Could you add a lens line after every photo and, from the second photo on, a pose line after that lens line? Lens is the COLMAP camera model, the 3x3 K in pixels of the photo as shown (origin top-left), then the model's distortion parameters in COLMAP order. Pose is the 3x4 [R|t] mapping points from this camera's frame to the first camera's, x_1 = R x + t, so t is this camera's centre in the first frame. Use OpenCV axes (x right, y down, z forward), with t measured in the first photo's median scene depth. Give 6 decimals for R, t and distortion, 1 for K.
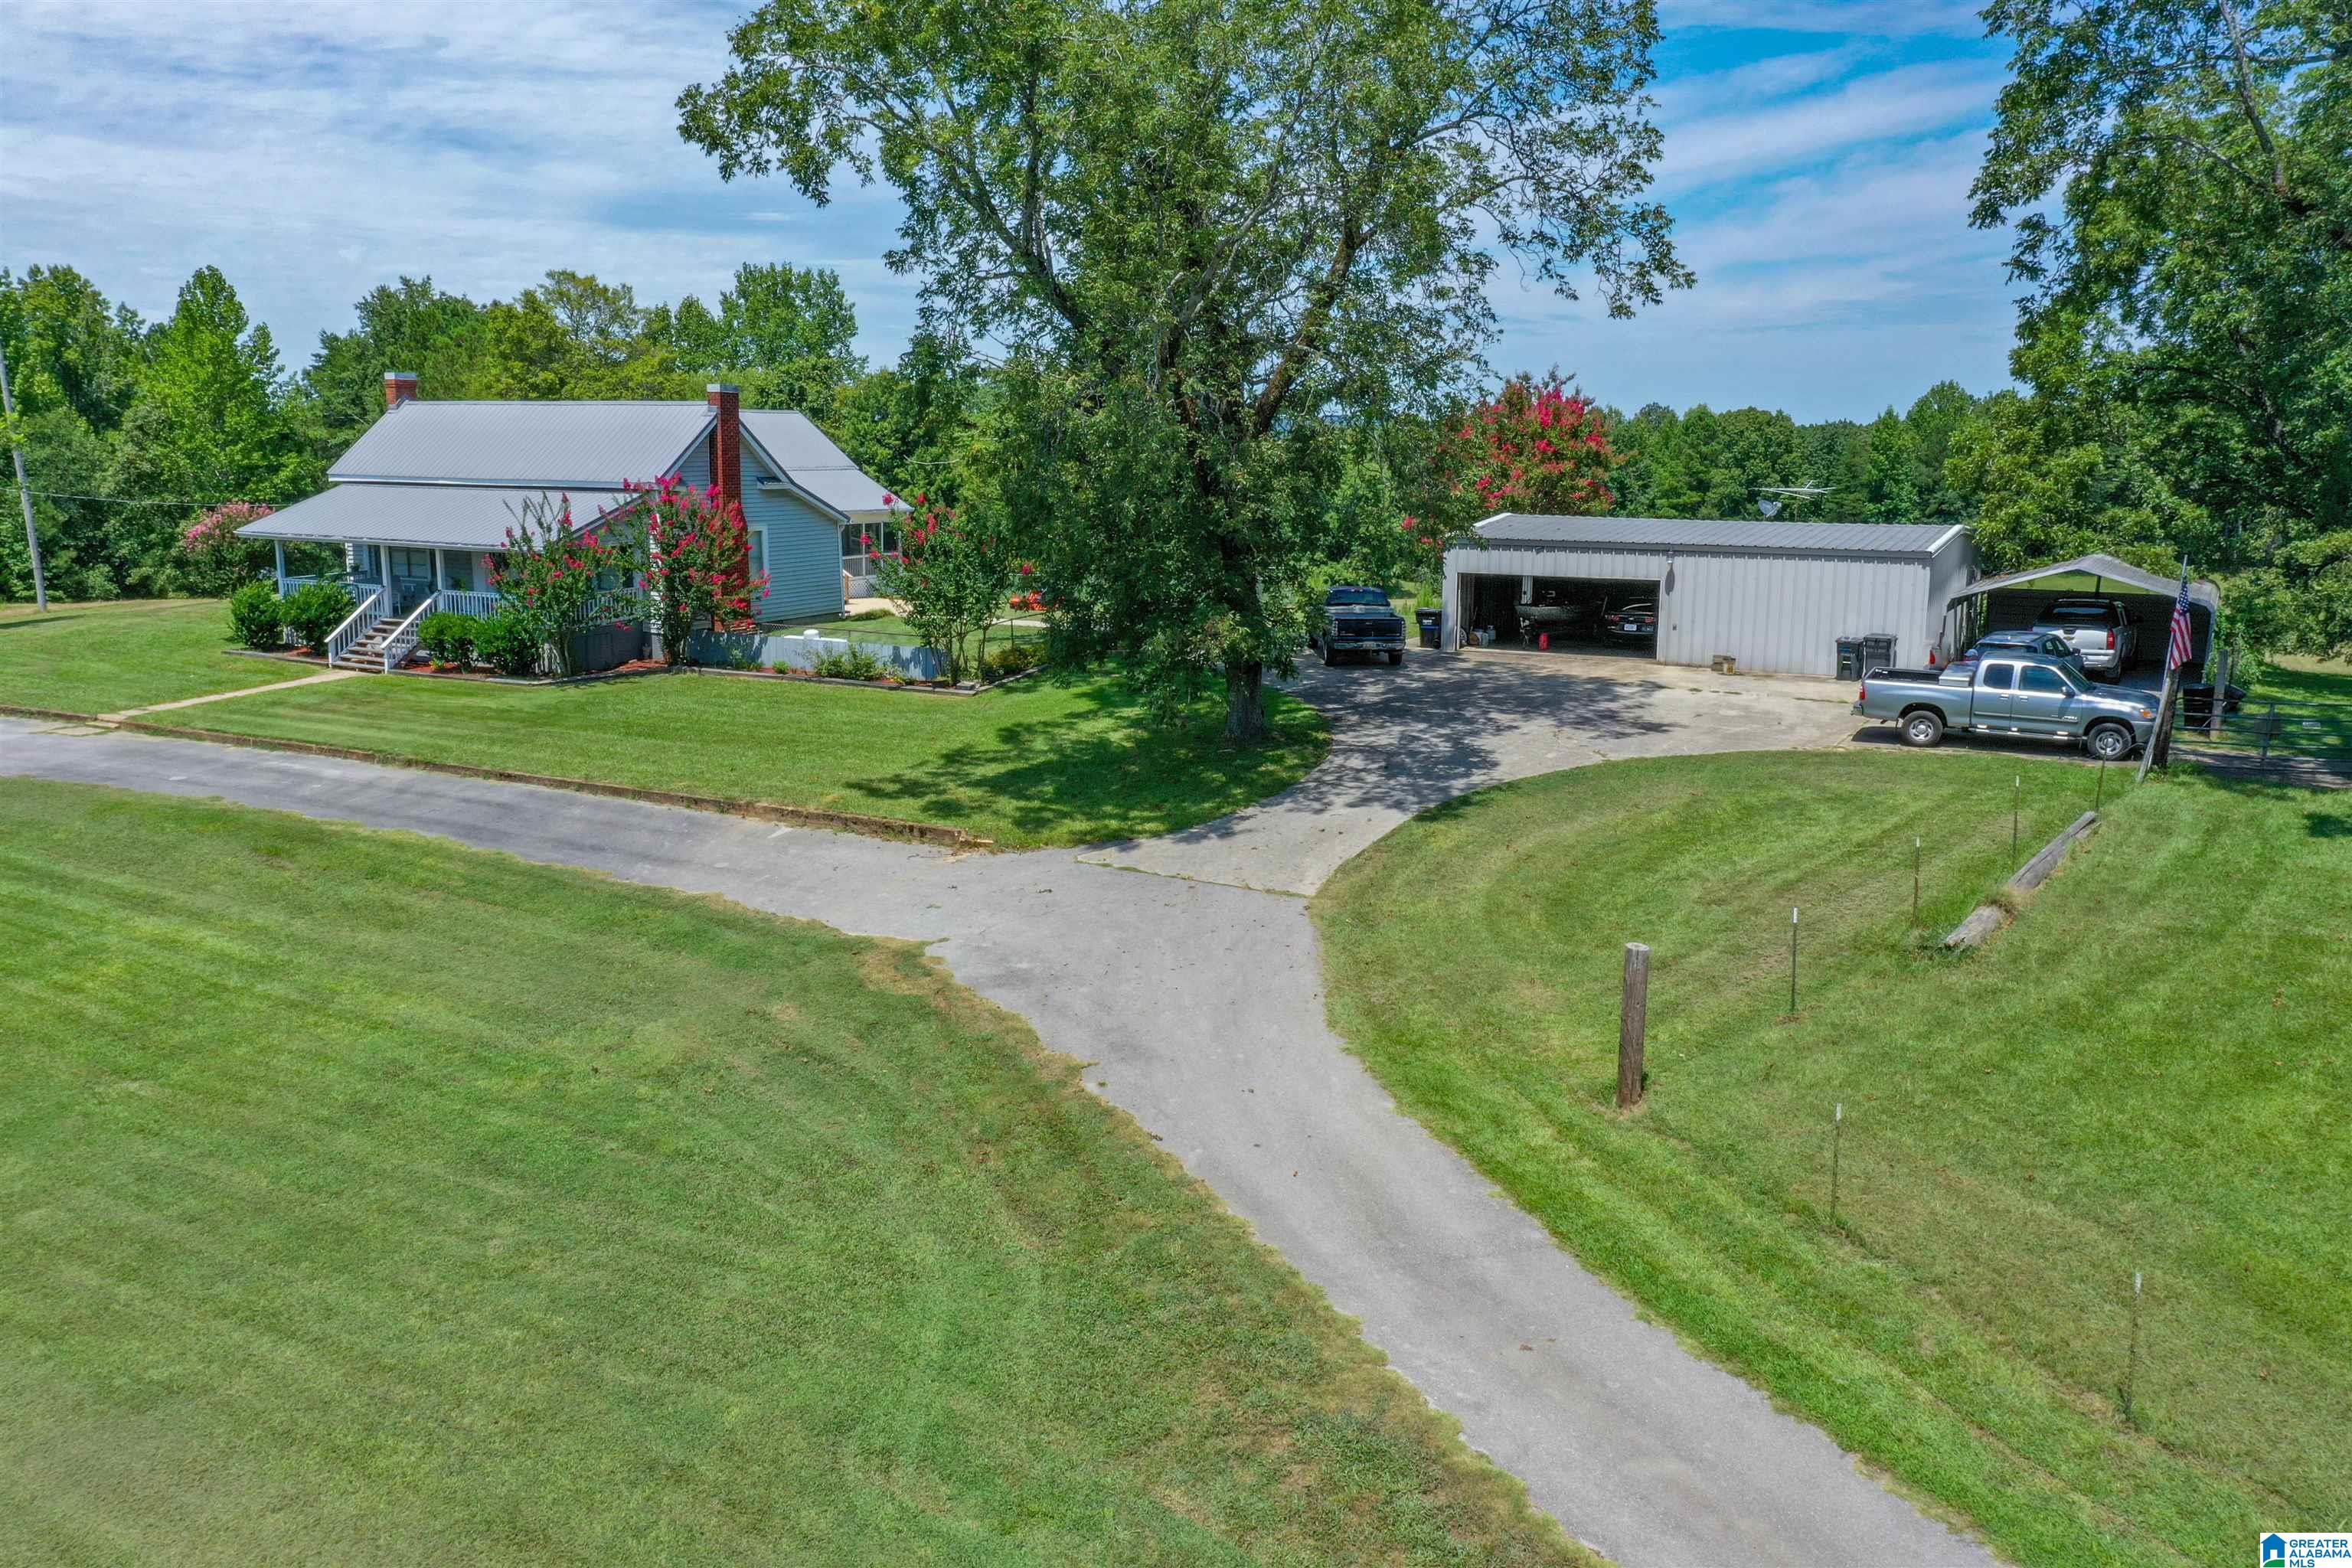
lens RADIAL K [[1851.6, 0, 1160.4], [0, 1851.6, 785.1], [0, 0, 1]] dist [0.007401, 0.004479]
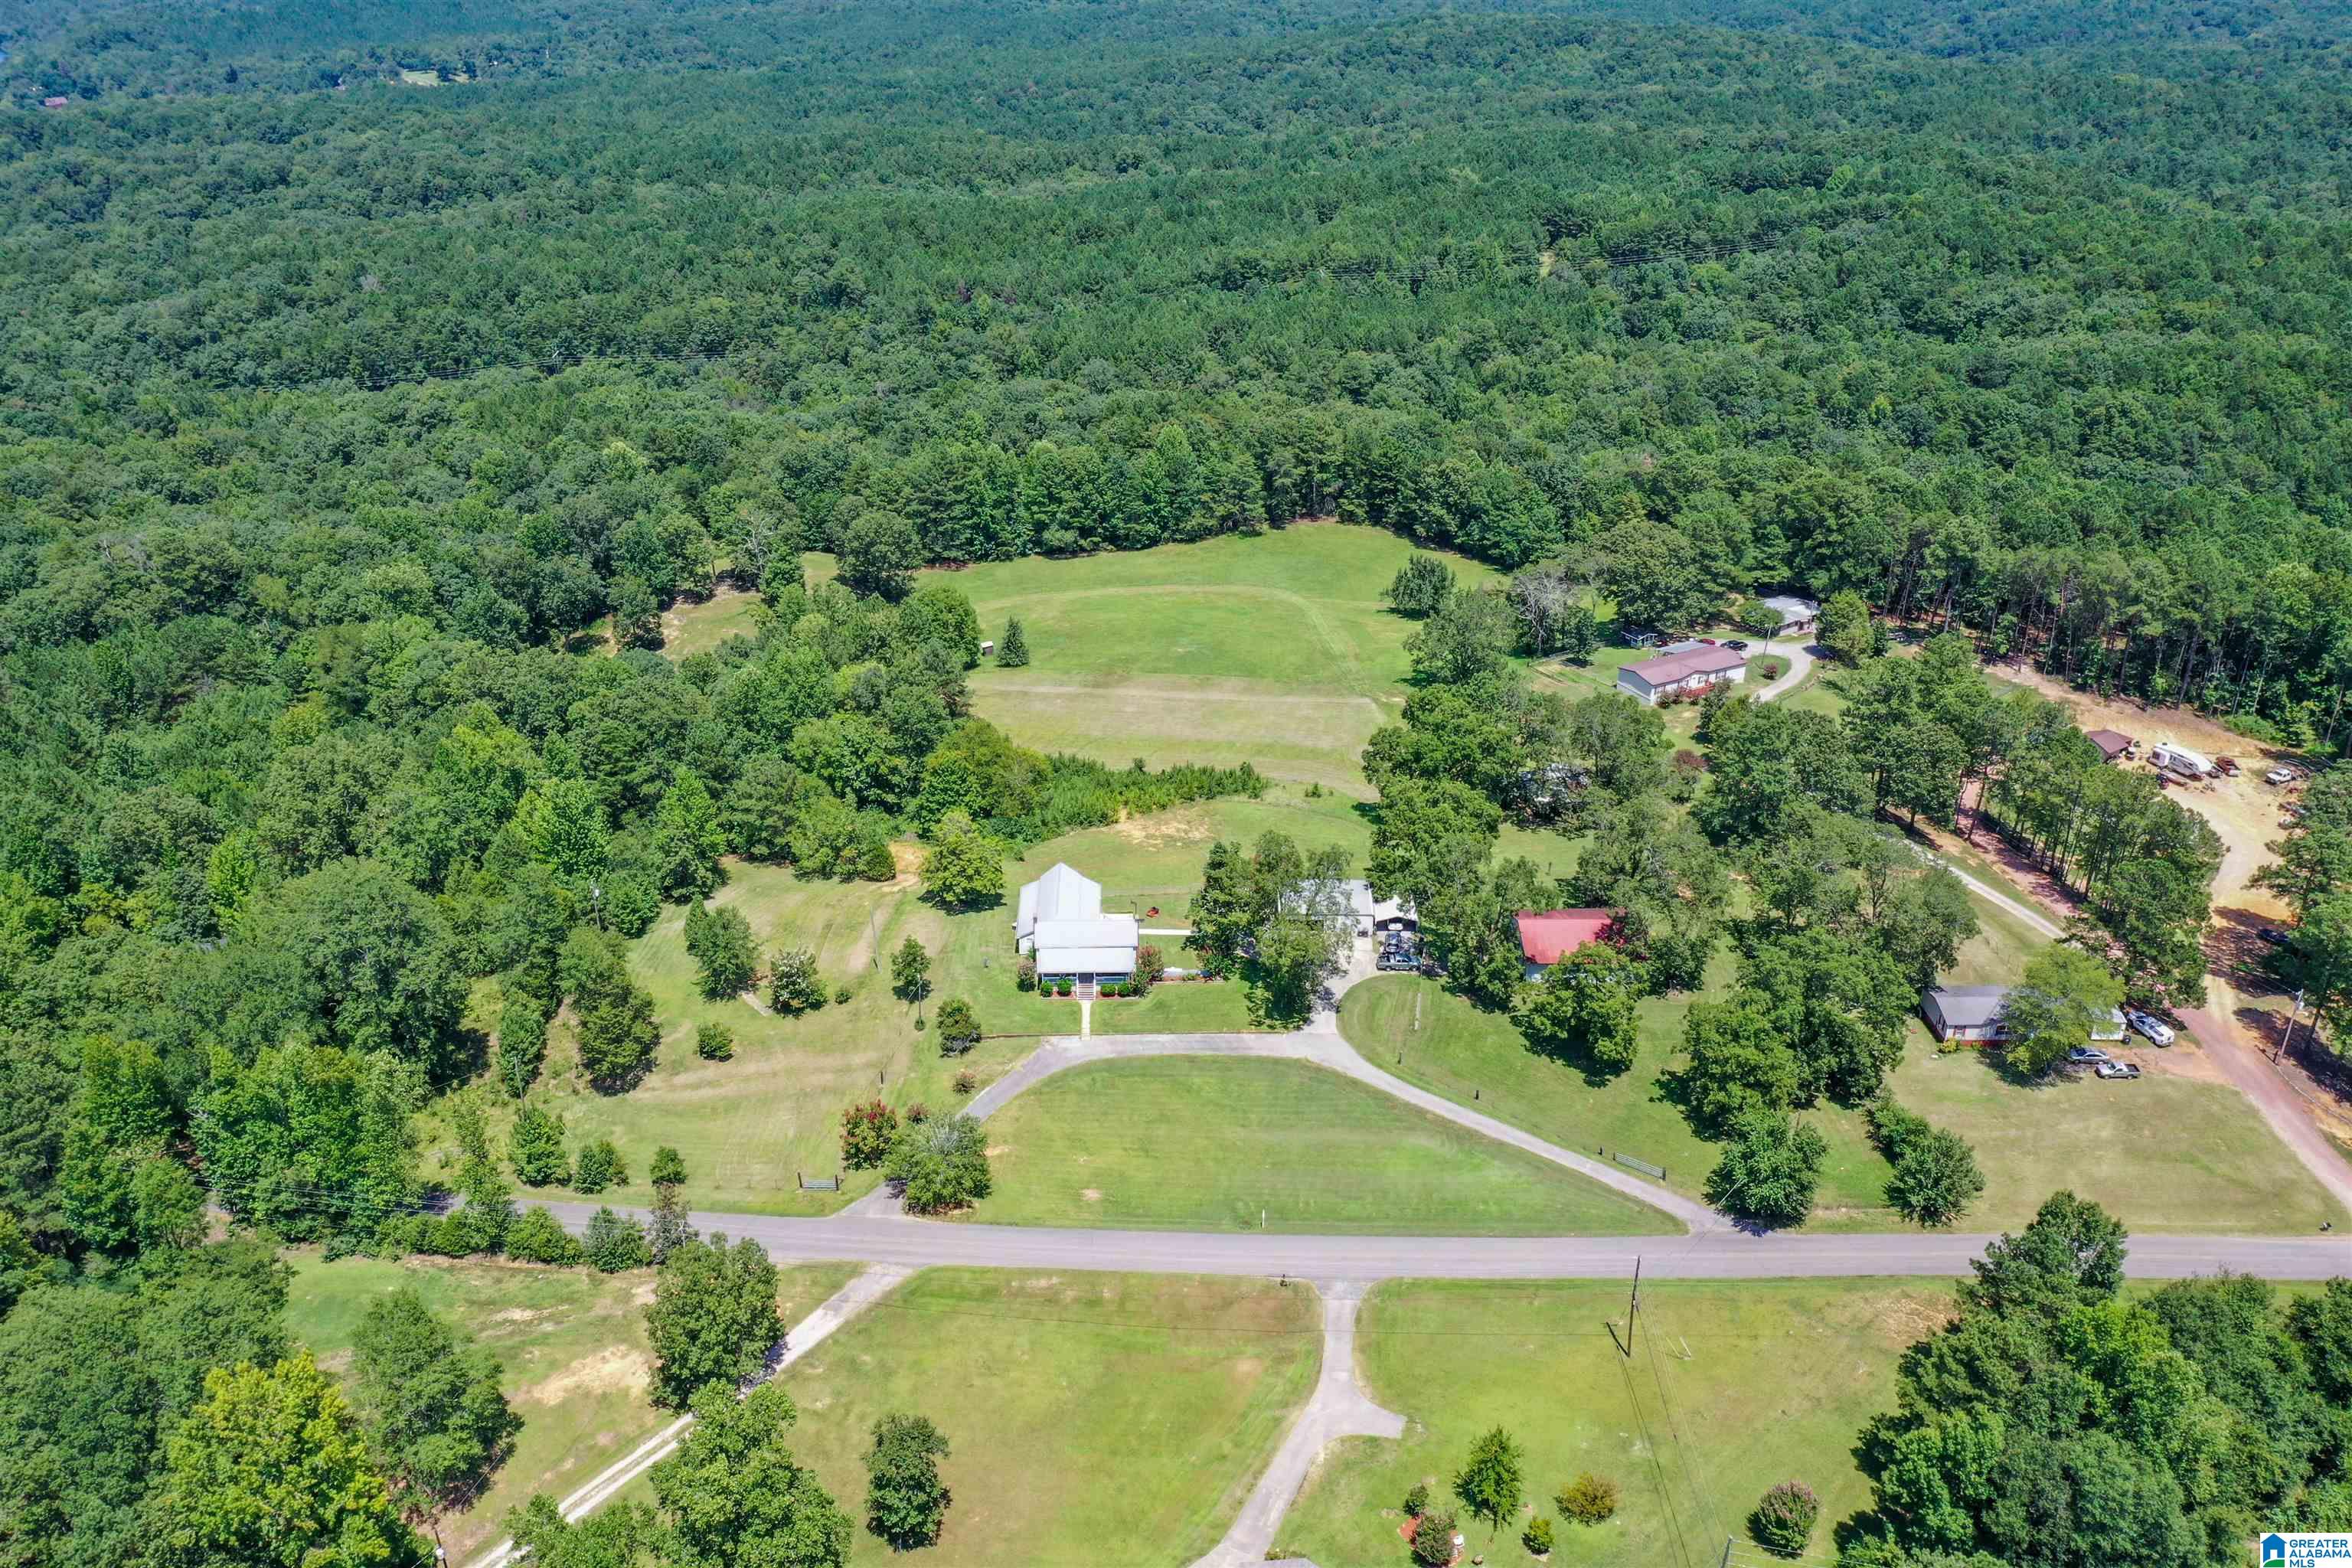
lens RADIAL K [[1832.4, 0, 1172.9], [0, 1832.4, 784.3], [0, 0, 1]] dist [0.007097, 0.008564]
pose [[0.868632, -0.219293, 0.444285, -2.819623], [0.095550, 0.954027, 0.284083, -2.423325], [-0.486158, -0.204312, 0.849651, -3.773832]]
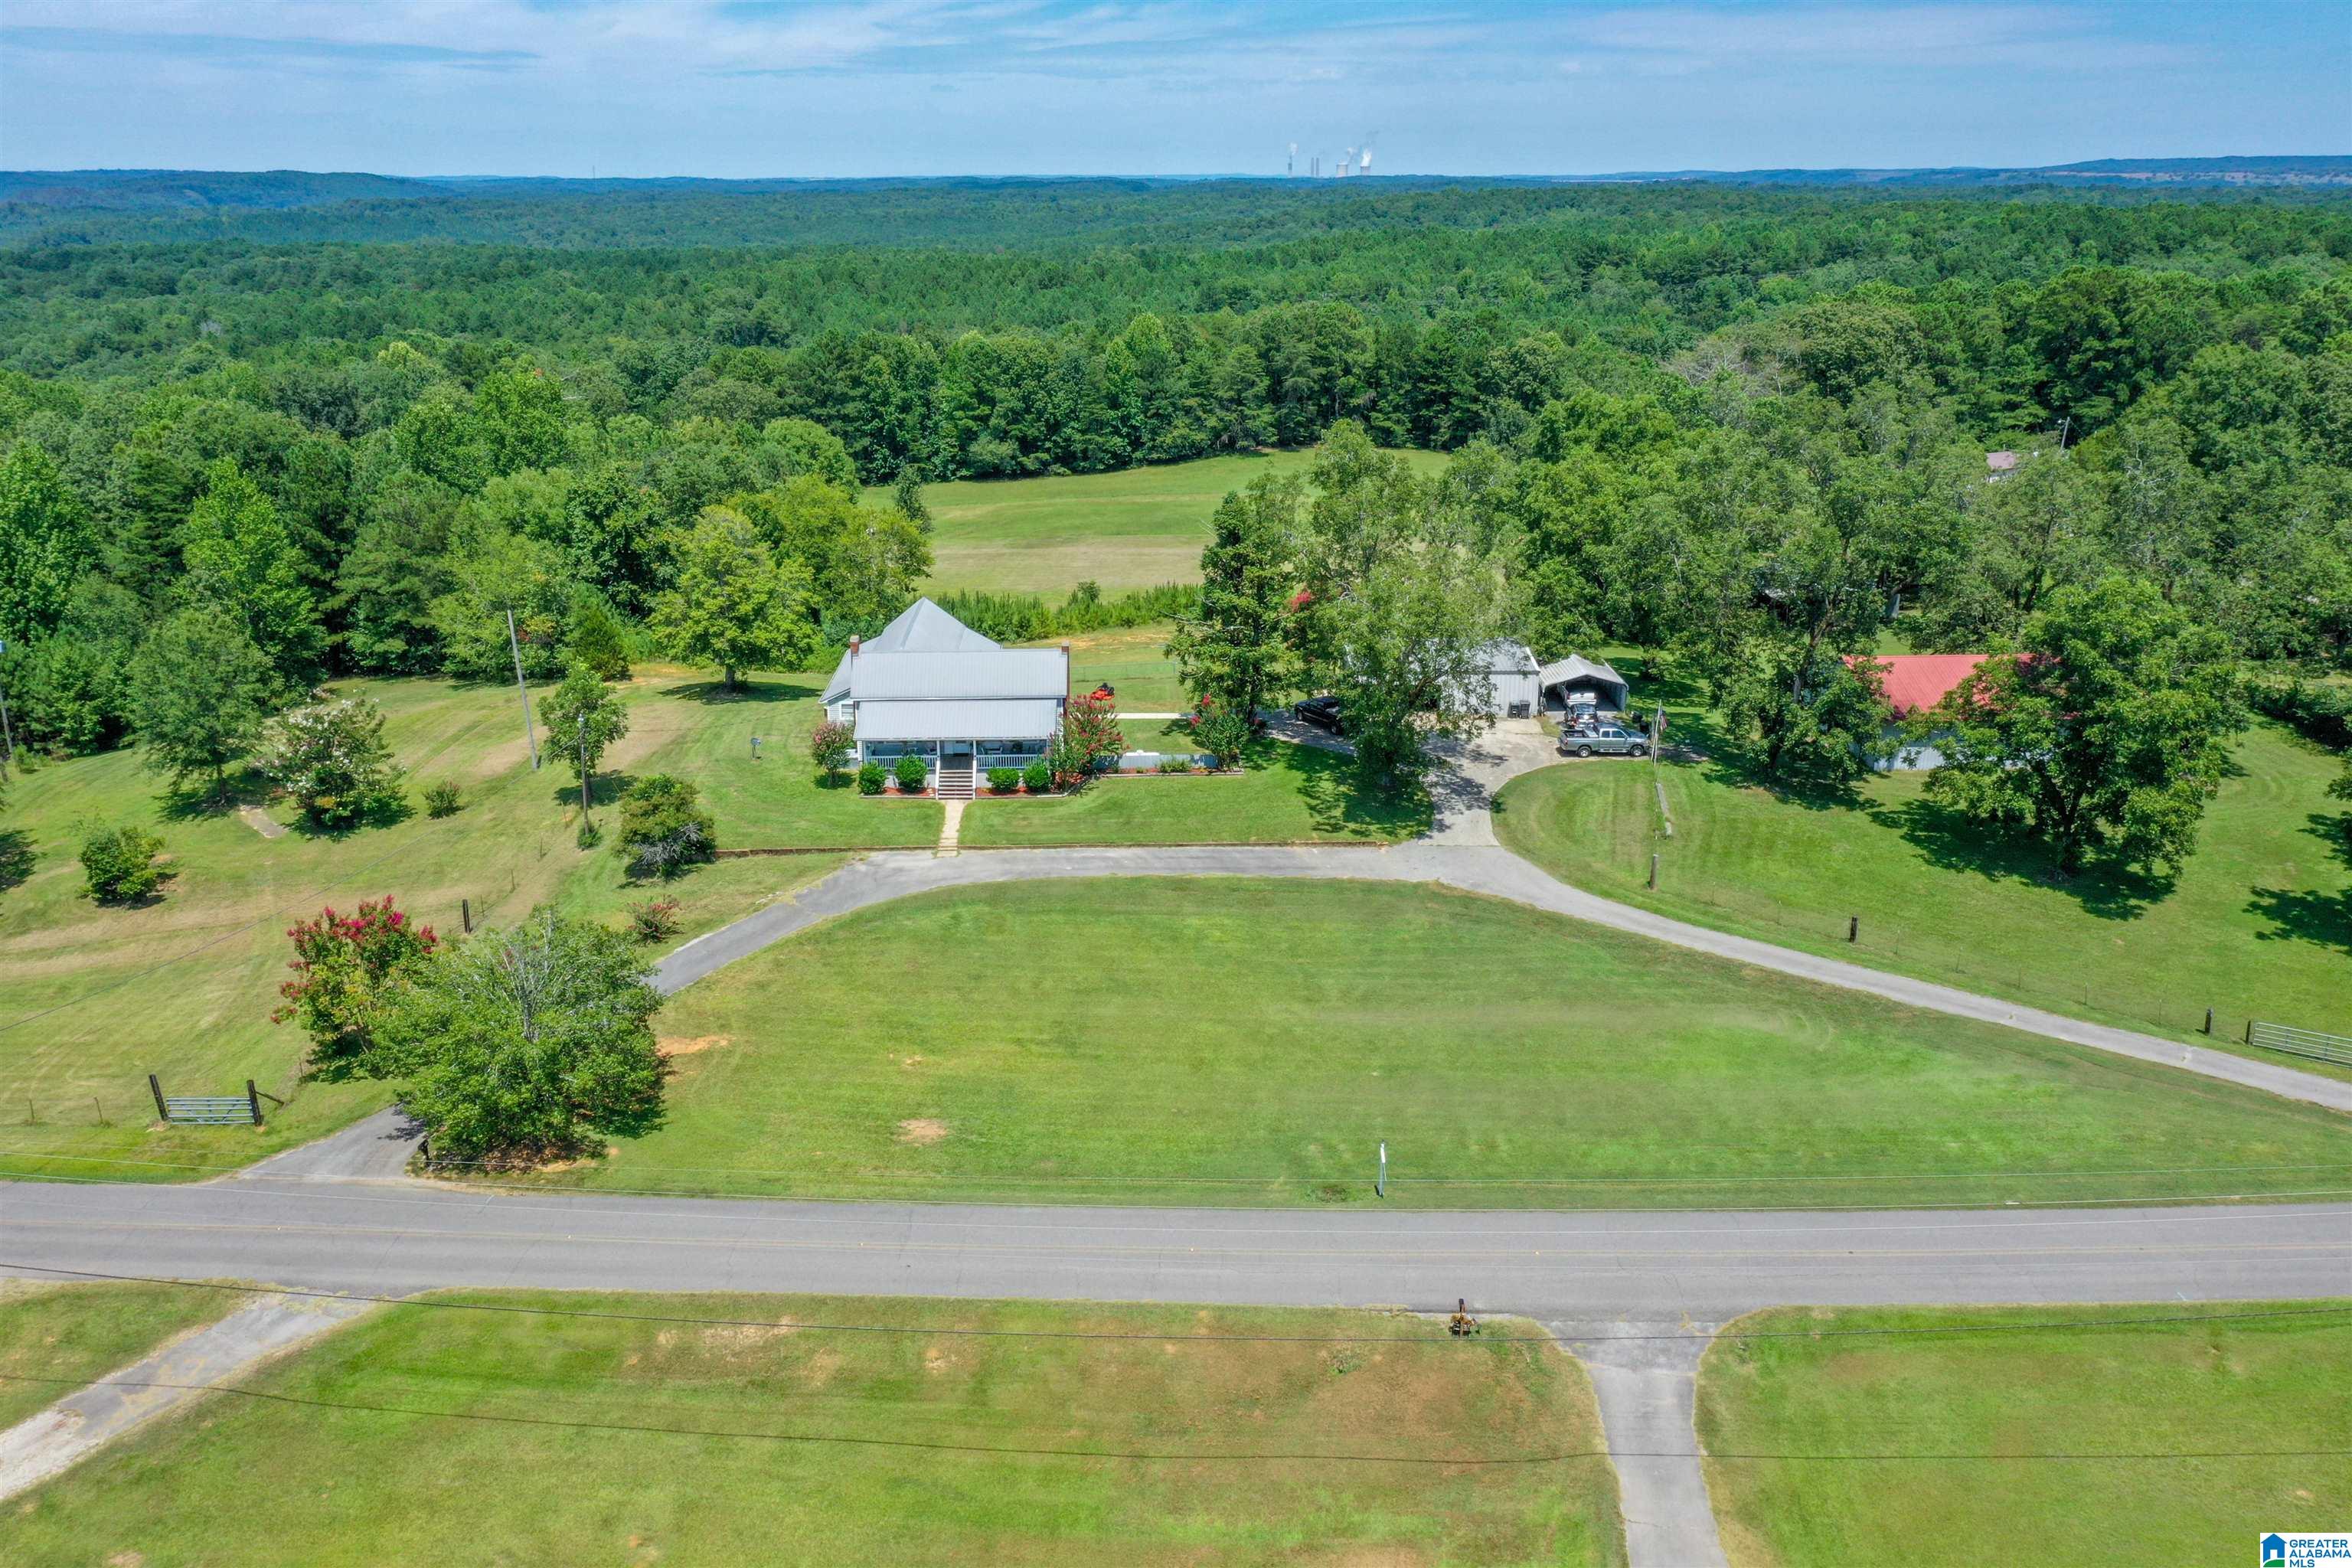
lens RADIAL K [[1843.5, 0, 1172.2], [0, 1843.5, 778.4], [0, 0, 1]] dist [0.009202, -0.002883]
pose [[0.863117, -0.162069, 0.478292, -1.626382], [0.101807, 0.983501, 0.149538, -0.501989], [-0.494636, -0.080375, 0.865376, -1.312646]]
